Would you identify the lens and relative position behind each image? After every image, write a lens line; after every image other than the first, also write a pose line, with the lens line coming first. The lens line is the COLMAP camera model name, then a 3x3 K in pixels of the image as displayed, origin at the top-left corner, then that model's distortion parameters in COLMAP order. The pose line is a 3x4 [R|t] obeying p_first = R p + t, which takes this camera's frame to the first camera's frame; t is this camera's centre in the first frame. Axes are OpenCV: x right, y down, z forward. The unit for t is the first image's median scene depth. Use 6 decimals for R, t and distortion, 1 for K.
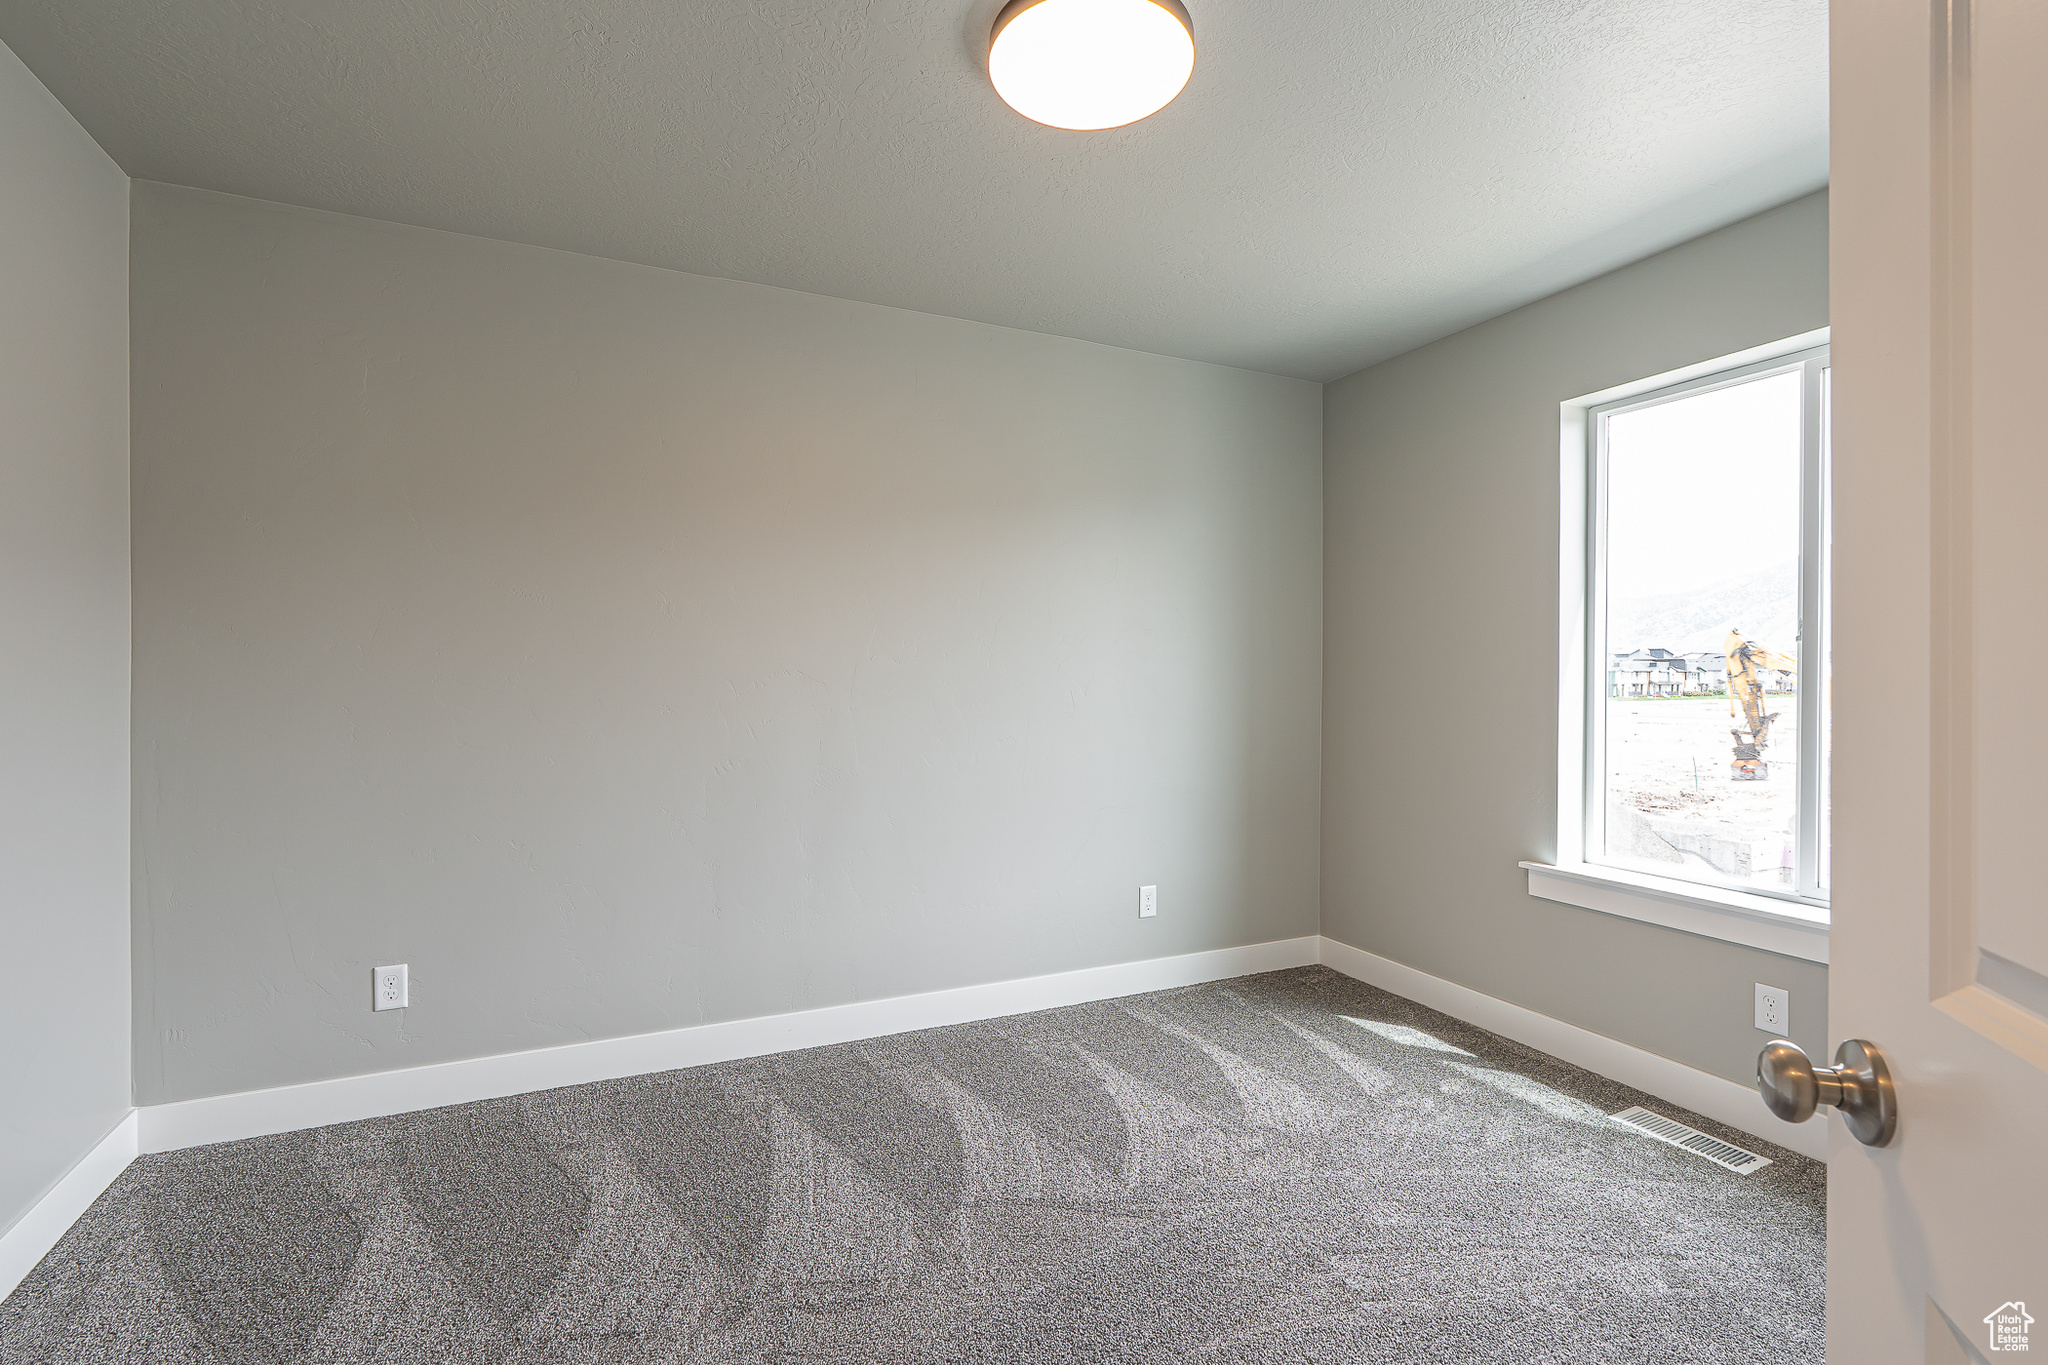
lens RADIAL K [[932.0, 0, 1015.4], [0, 932.0, 687.7], [0, 0, 1]] dist [-0.001512, 0.000244]
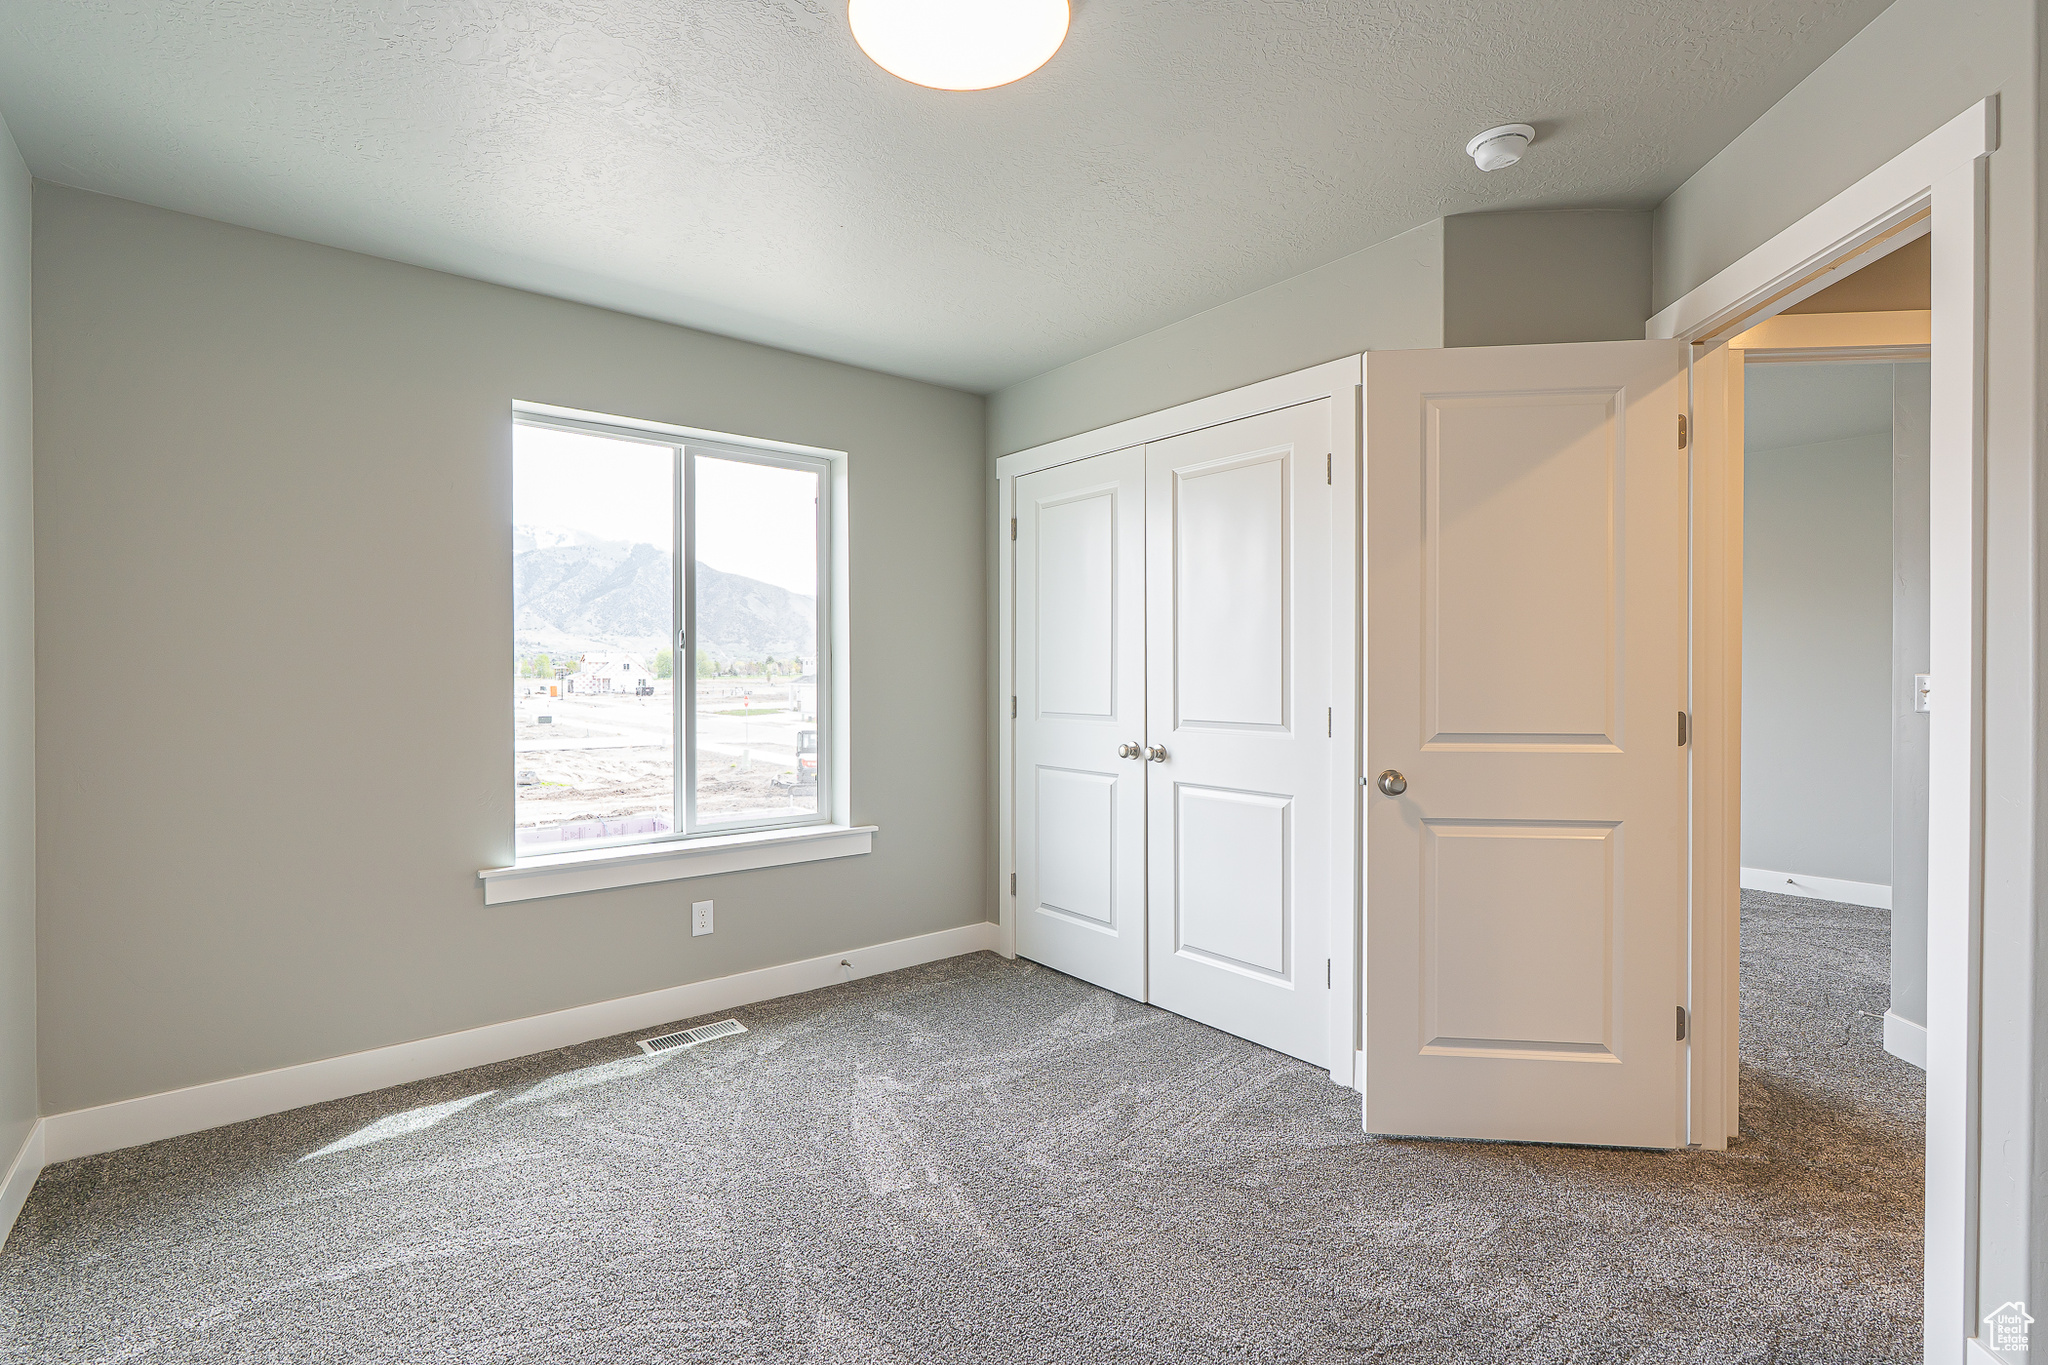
lens RADIAL K [[932.0, 0, 1015.4], [0, 932.0, 687.7], [0, 0, 1]] dist [-0.001512, 0.000244]
pose [[-0.255347, -0.009259, 0.966805, -0.519031], [0.010507, 0.999869, 0.012350, -0.005326], [-0.966792, 0.013311, -0.255216, 0.740220]]
